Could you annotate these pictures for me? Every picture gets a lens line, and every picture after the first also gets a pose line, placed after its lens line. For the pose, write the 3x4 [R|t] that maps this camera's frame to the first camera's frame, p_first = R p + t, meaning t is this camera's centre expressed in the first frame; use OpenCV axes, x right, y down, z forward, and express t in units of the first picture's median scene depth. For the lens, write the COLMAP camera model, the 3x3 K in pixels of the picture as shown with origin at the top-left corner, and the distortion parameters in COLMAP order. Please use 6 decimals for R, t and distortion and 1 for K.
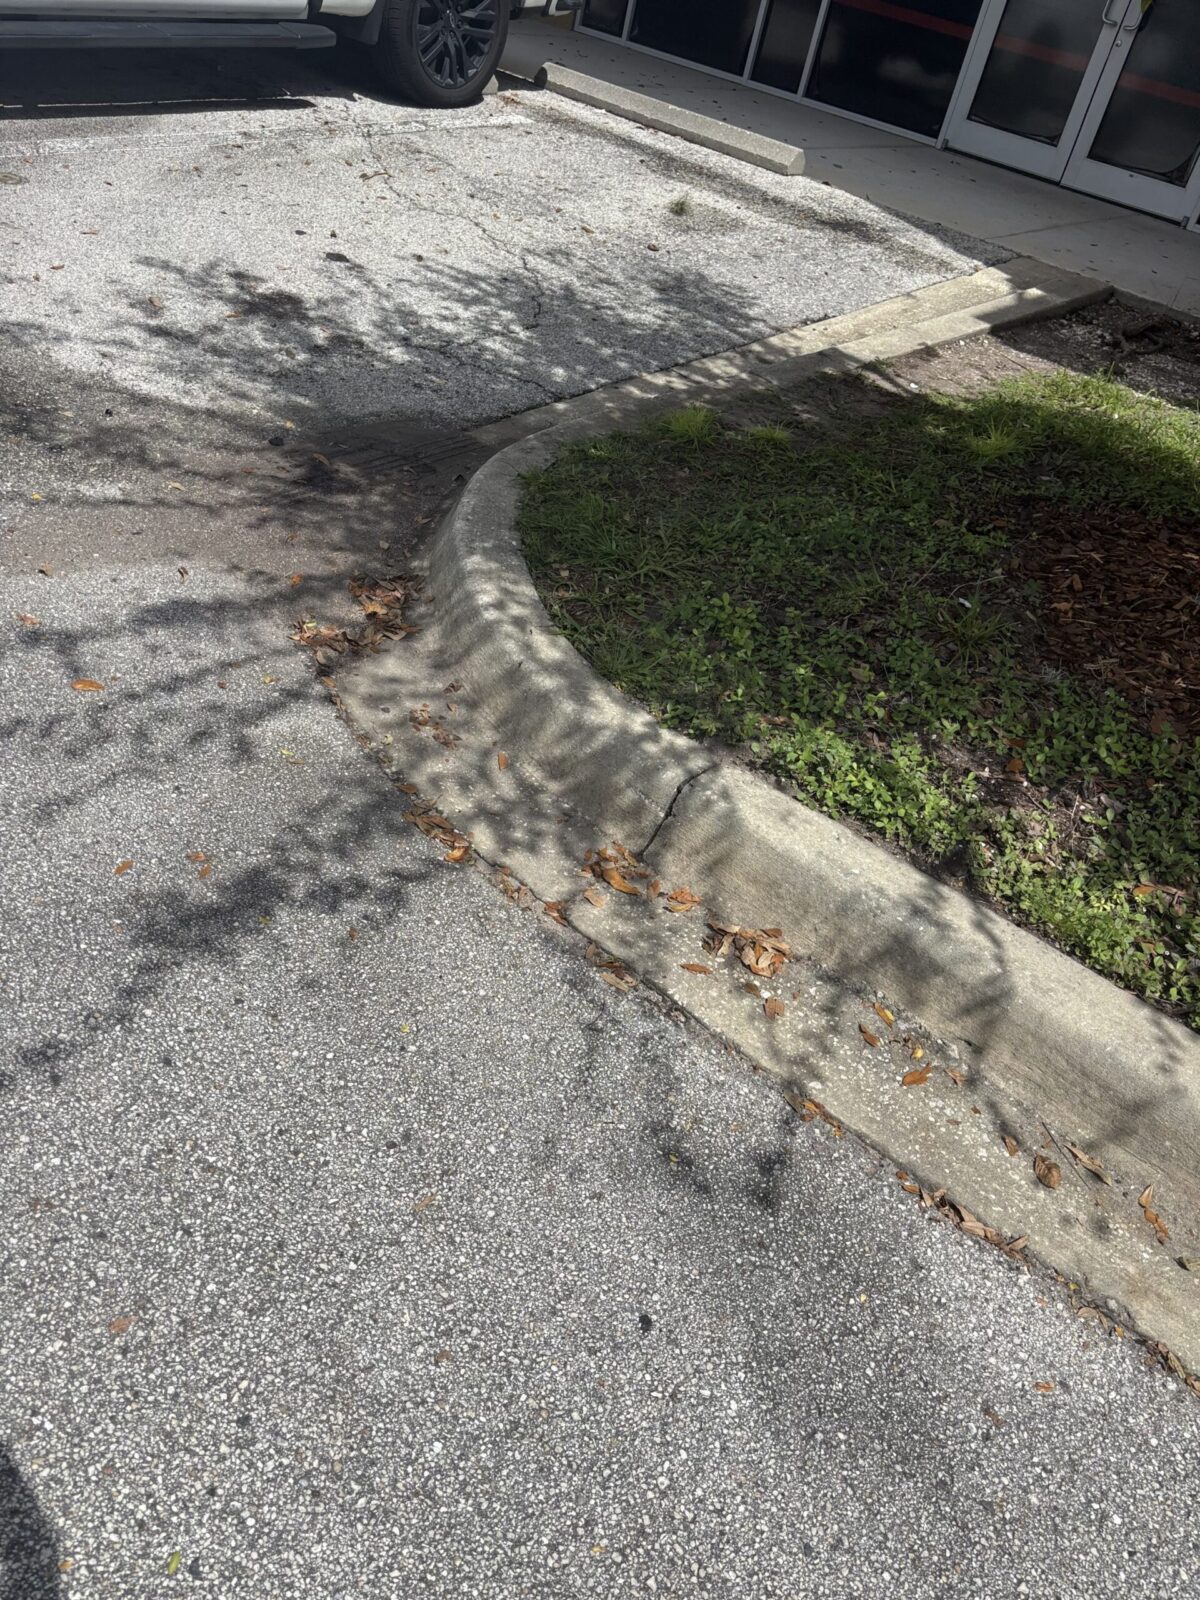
lens RADIAL K [[1226.6, 0, 600.0], [0, 1226.6, 800.0], [0, 0, 1]] dist [-0.006950, 0.000580]
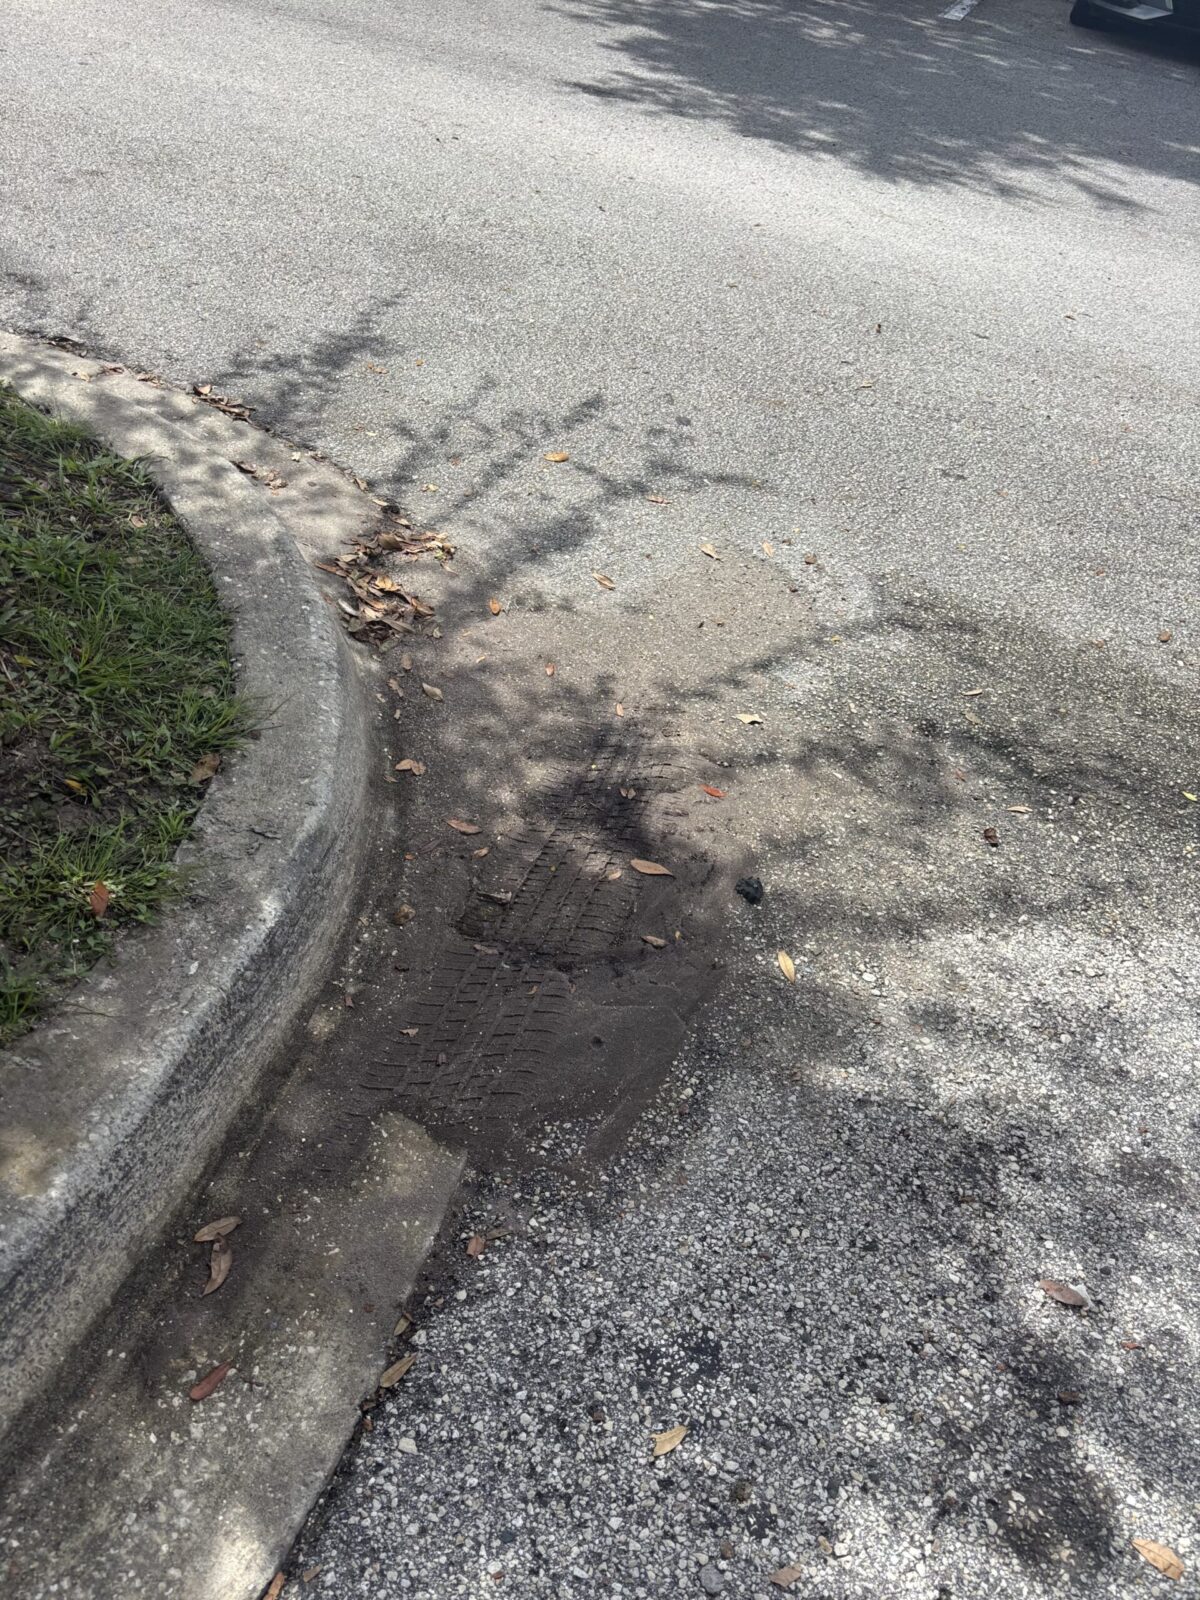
lens RADIAL K [[1221.3, 0, 600.0], [0, 1221.3, 800.0], [0, 0, 1]] dist [0.048560, -0.067353]
pose [[-0.892383, -0.077229, -0.444622, 0.033070], [-0.450542, 0.208767, 0.868003, -0.789807], [0.025787, 0.974911, -0.221095, 1.169421]]
